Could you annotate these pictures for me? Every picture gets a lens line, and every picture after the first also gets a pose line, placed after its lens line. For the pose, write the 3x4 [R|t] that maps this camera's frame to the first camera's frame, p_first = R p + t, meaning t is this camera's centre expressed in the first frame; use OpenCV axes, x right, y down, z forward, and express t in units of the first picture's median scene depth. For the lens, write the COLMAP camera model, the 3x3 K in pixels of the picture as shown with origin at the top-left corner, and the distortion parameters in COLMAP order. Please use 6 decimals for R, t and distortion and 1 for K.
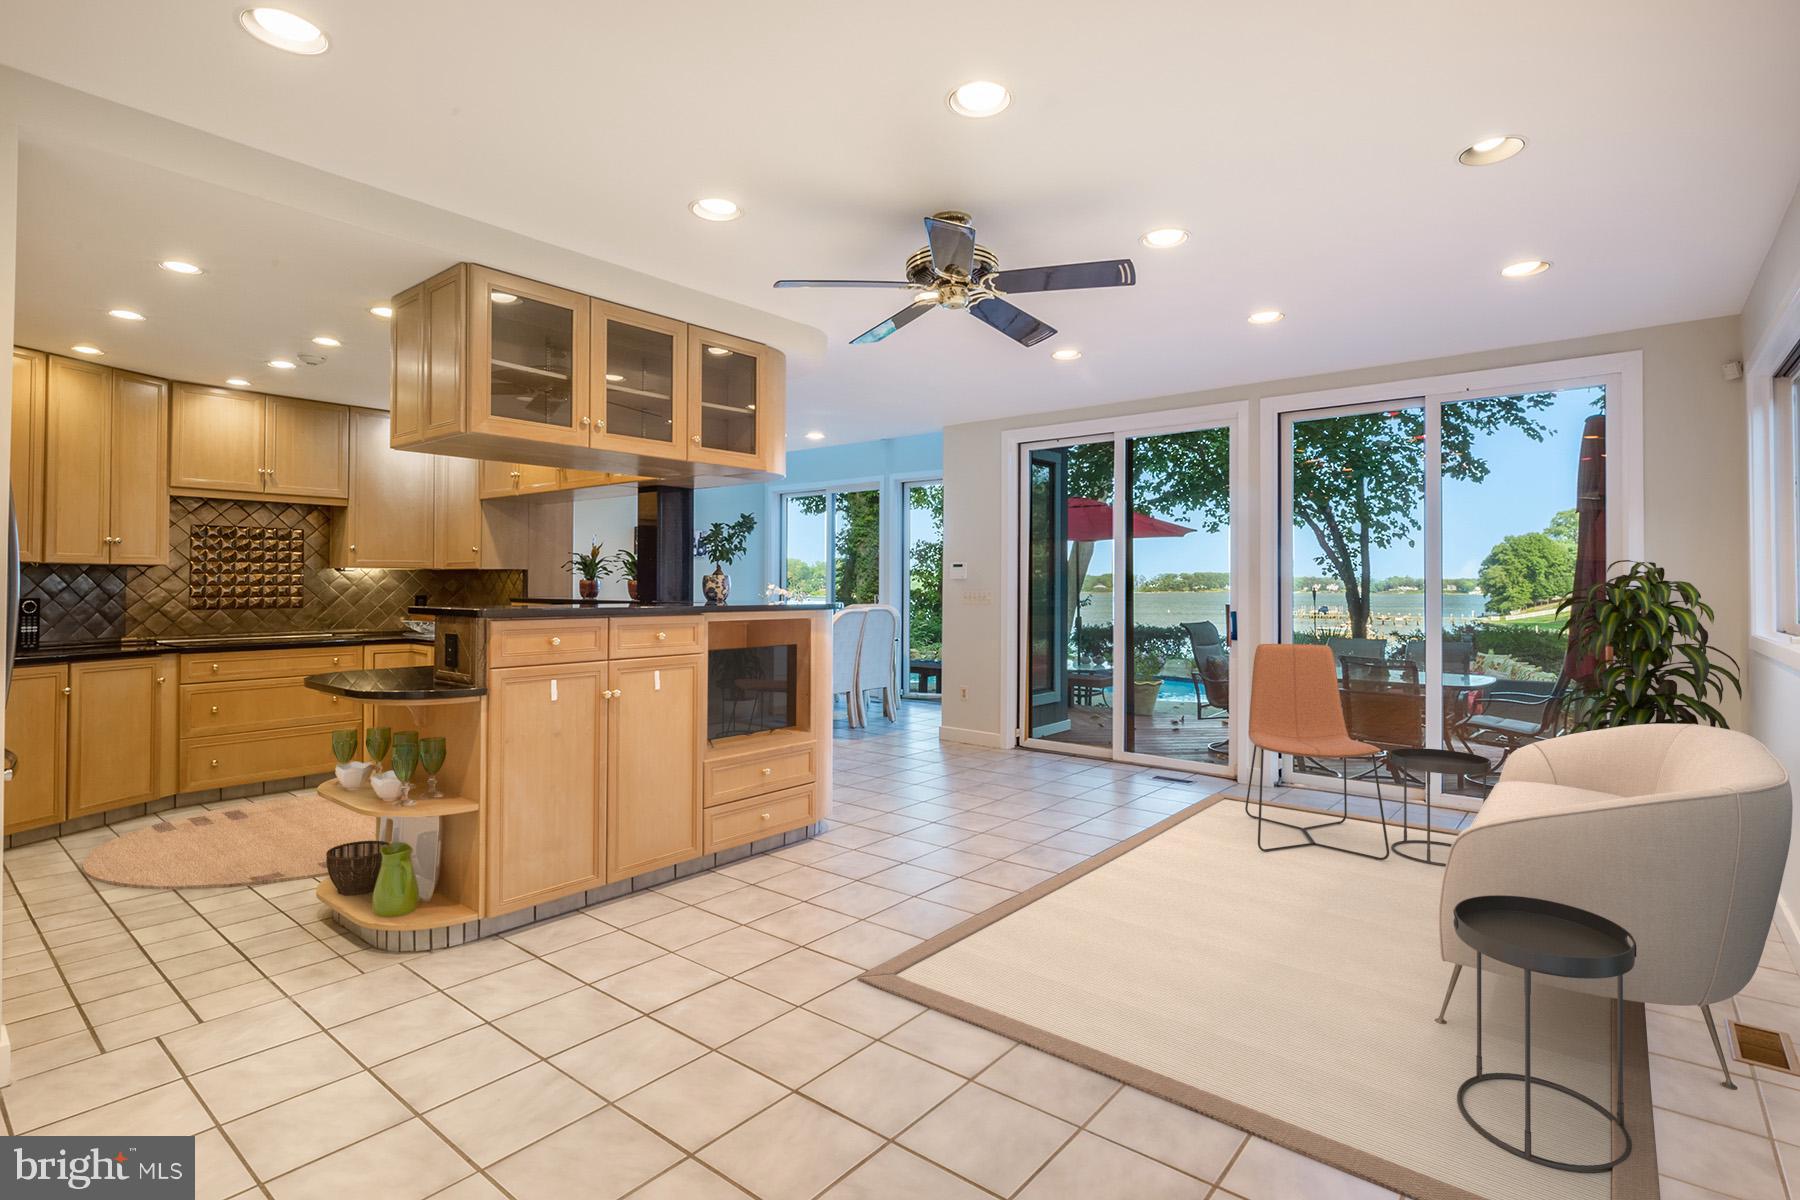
lens RADIAL K [[867.0, 0, 895.9], [0, 867.0, 577.4], [0, 0, 1]] dist [-0.001663, -0.000218]
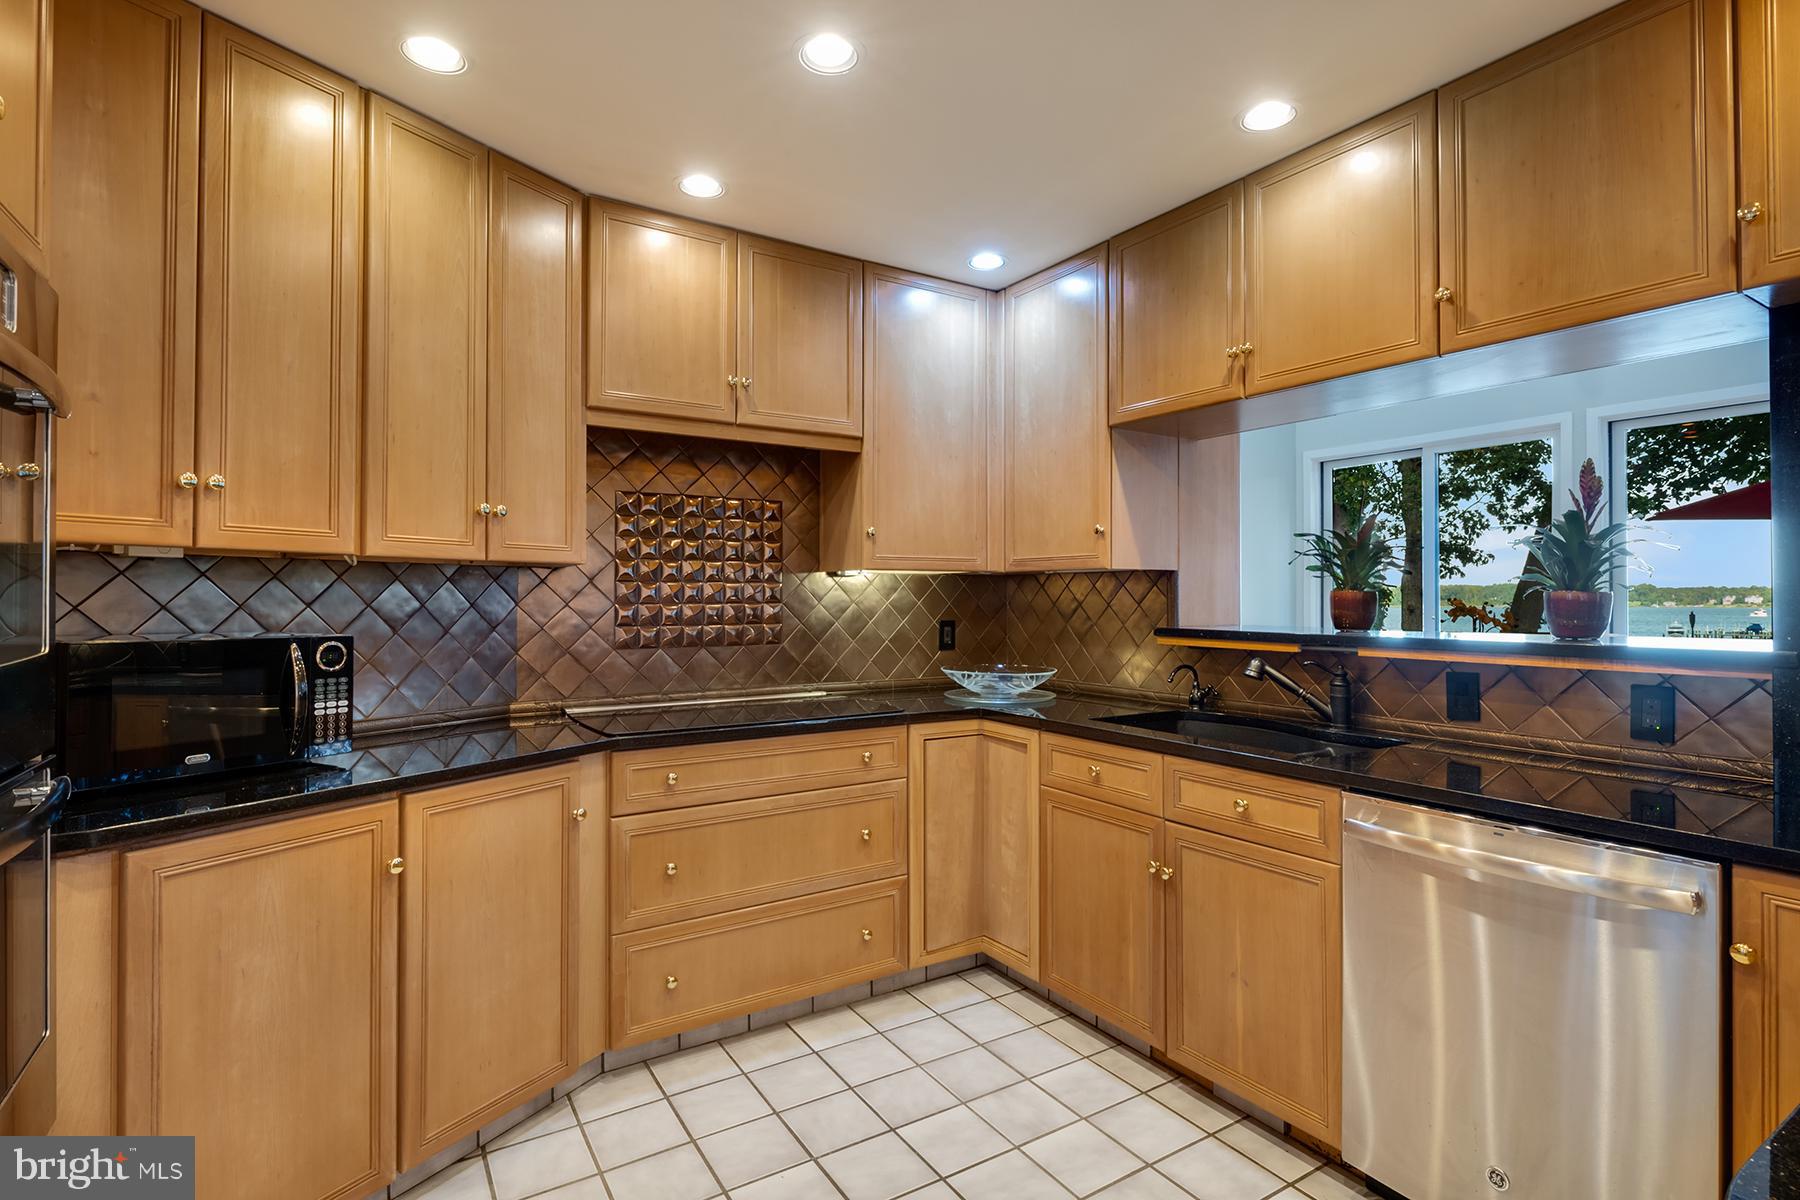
lens RADIAL K [[861.0, 0, 900.6], [0, 861.0, 594.5], [0, 0, 1]] dist [0.003588, -0.000018]
pose [[0.950097, -0.002498, -0.311944, -0.480650], [0.004582, 0.999972, 0.005948, 0.001080], [0.311921, -0.007081, 0.950082, 0.548174]]
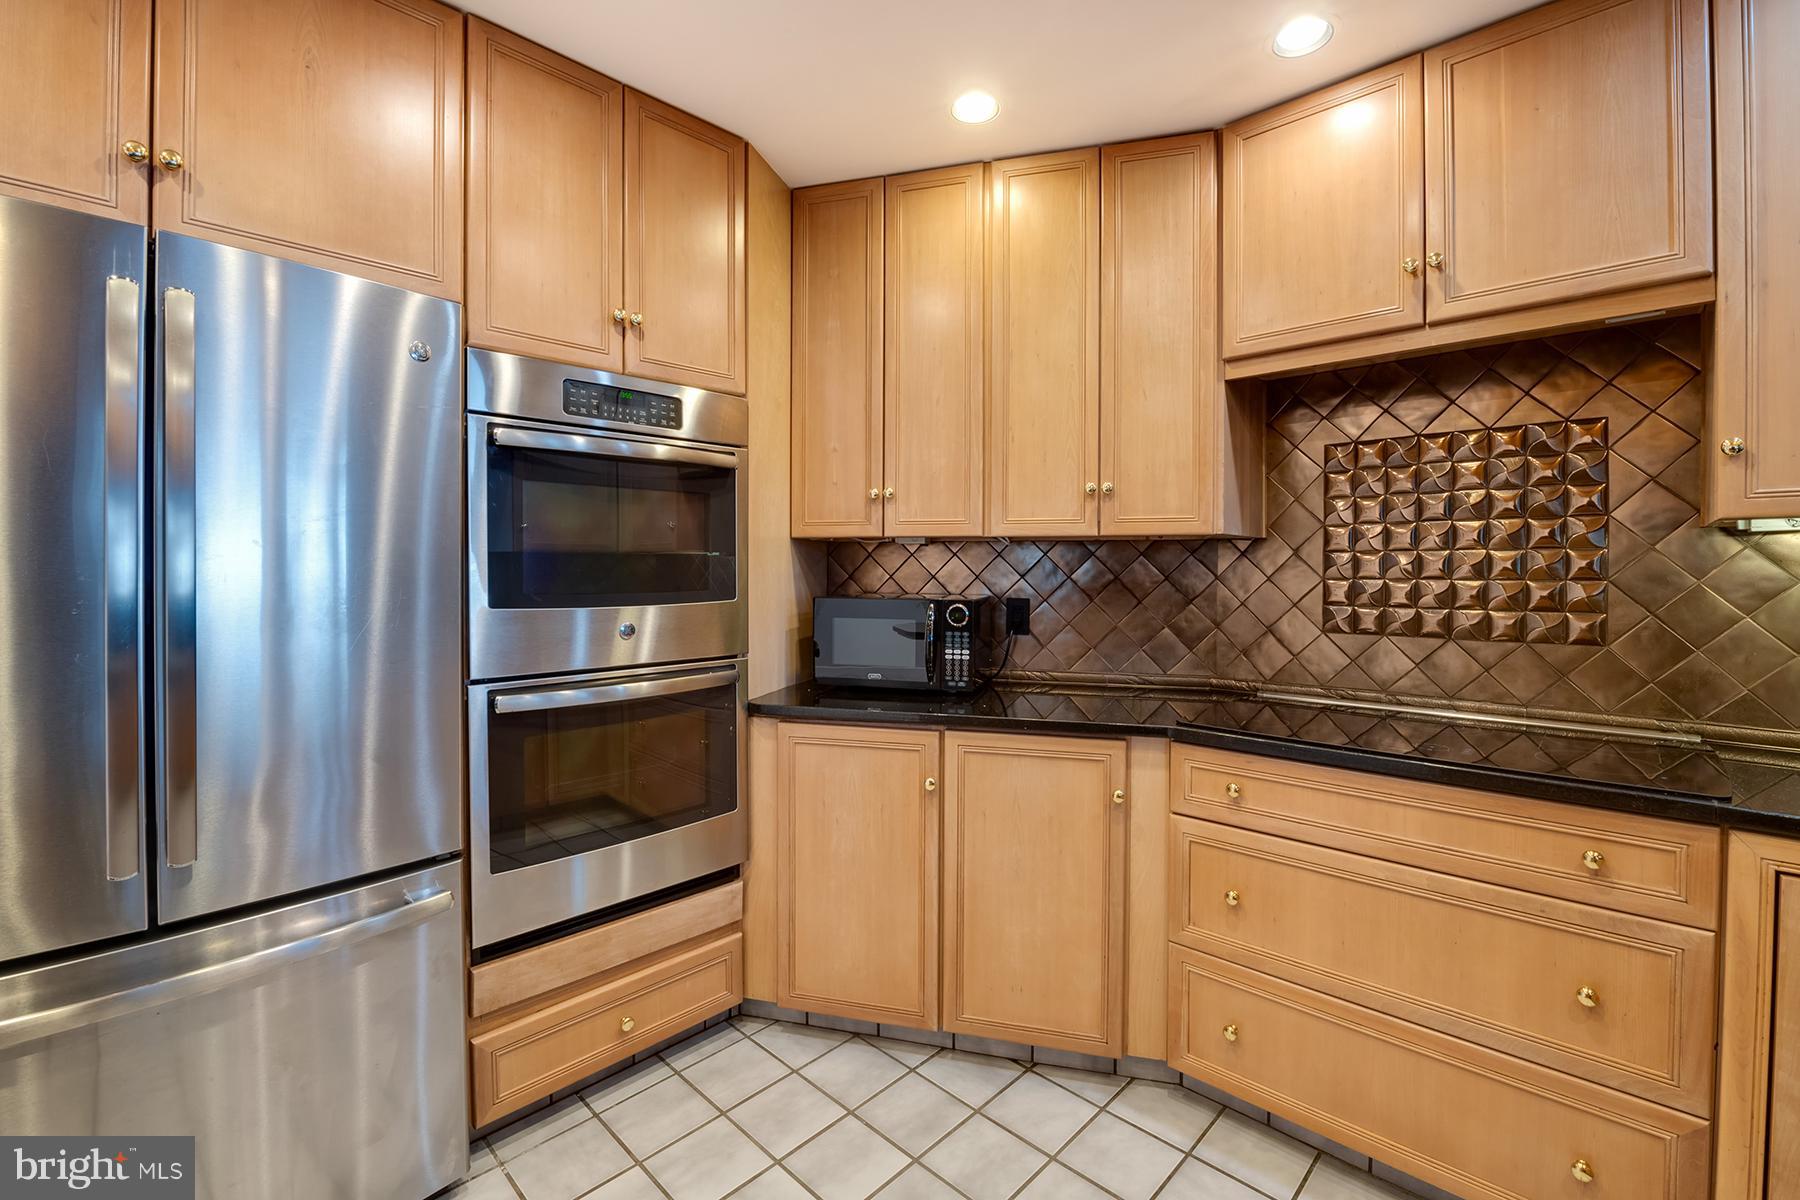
lens RADIAL K [[776.3, 0, 944.5], [0, 776.3, 580.7], [0, 0, 1]] dist [-0.008477, -0.000762]
pose [[-0.049598, 0.013869, -0.998673, -0.398701], [0.007647, 0.999880, 0.013506, 0.003254], [0.998740, -0.006967, -0.049698, 0.819797]]
